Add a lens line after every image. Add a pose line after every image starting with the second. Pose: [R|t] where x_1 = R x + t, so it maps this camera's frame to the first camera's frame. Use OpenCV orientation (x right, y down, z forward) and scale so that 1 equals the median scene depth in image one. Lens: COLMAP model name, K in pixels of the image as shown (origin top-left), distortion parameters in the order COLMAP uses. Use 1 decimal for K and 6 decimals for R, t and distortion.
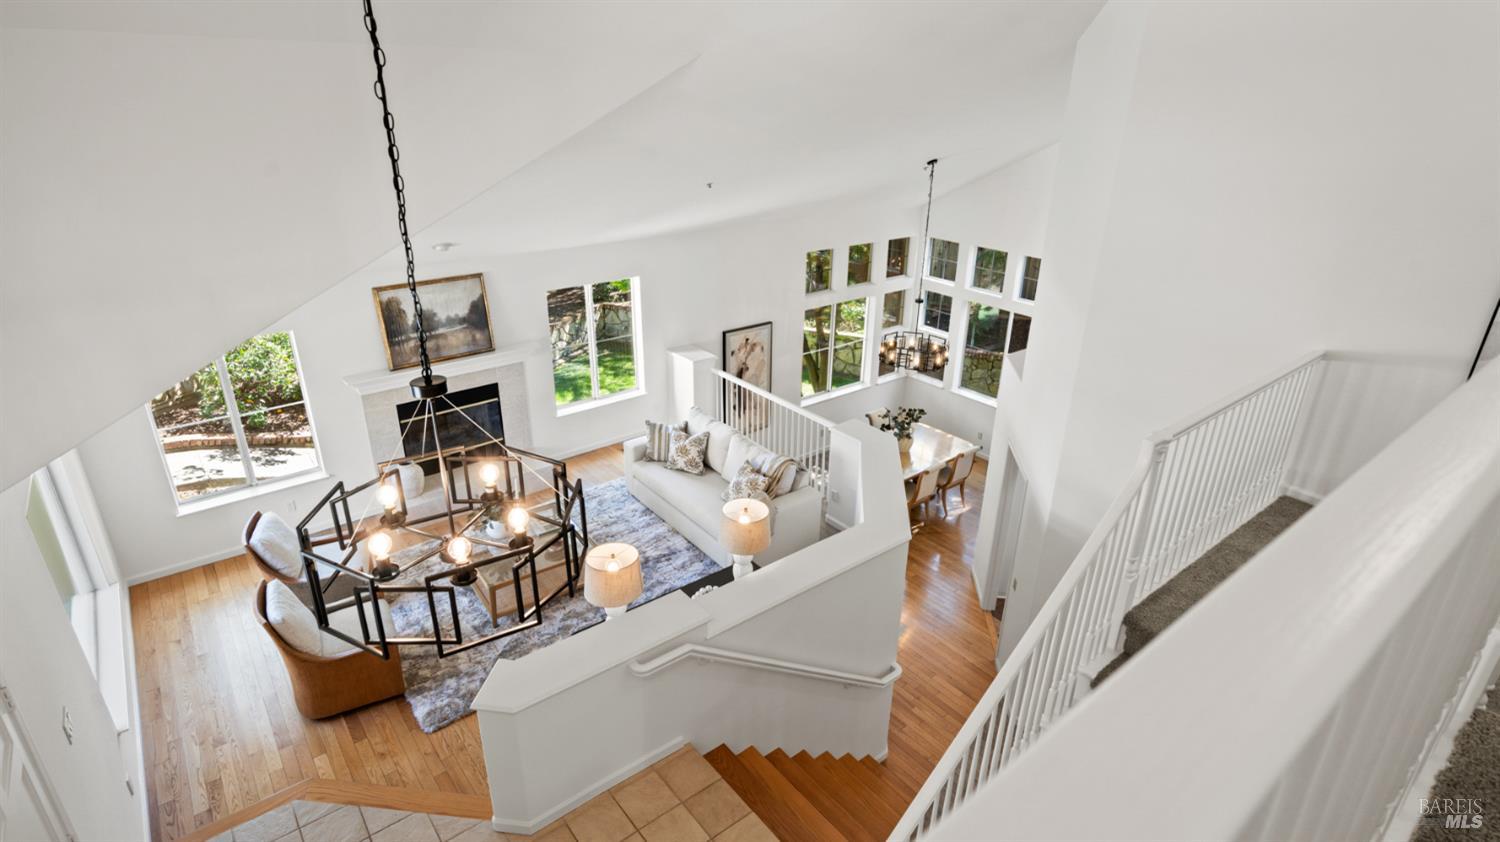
lens RADIAL K [[748.3, 0, 744.1], [0, 748.3, 385.0], [0, 0, 1]] dist [0.005208, 0.000852]
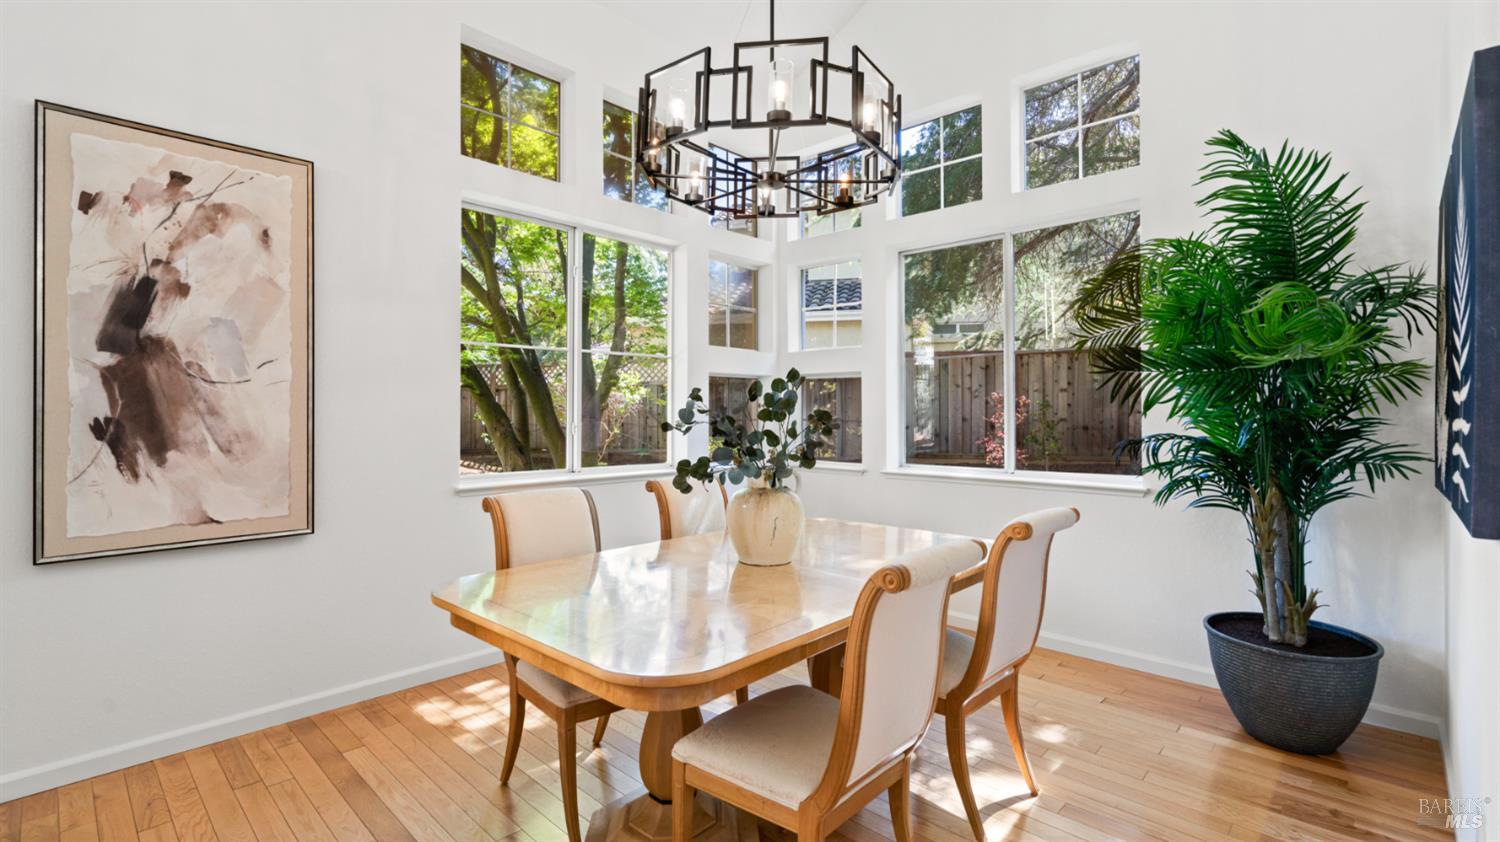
lens RADIAL K [[679.4, 0, 750.0], [0, 679.4, 421.0], [0, 0, 1]] dist [0.000346, -0.000040]
pose [[0.987925, -0.018655, 0.153806, 0.221687], [0.073692, 0.929818, -0.360567, 0.165474], [-0.136285, 0.367547, 0.919965, 1.014229]]
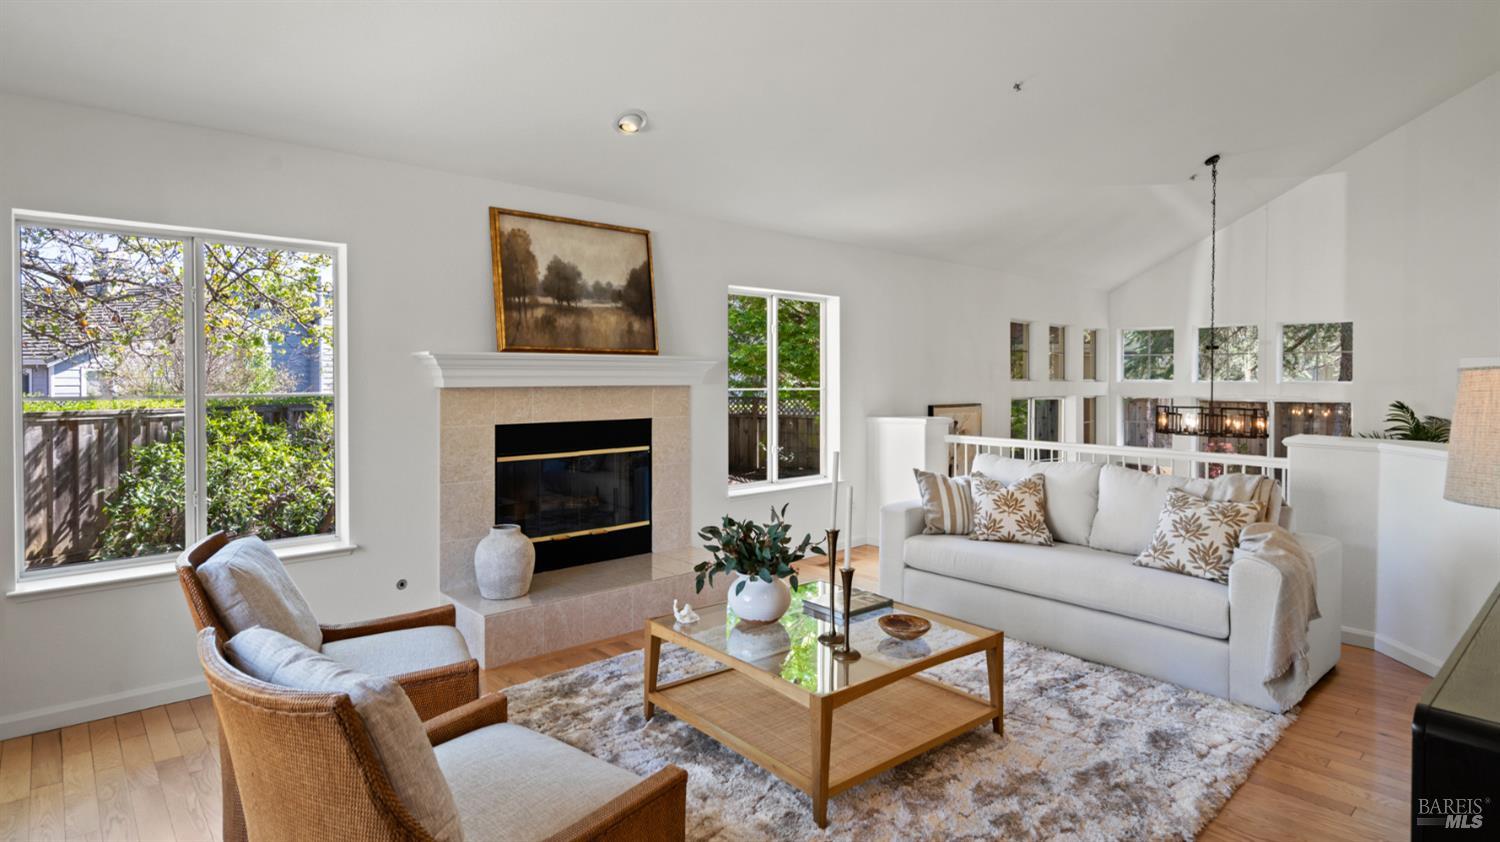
lens RADIAL K [[748.3, 0, 744.1], [0, 748.3, 385.0], [0, 0, 1]] dist [0.005208, 0.000852]
pose [[0.997897, -0.006339, 0.064515, -0.310338], [0.029135, 0.932890, -0.358980, 0.198049], [-0.057910, 0.360105, 0.931113, 0.455915]]
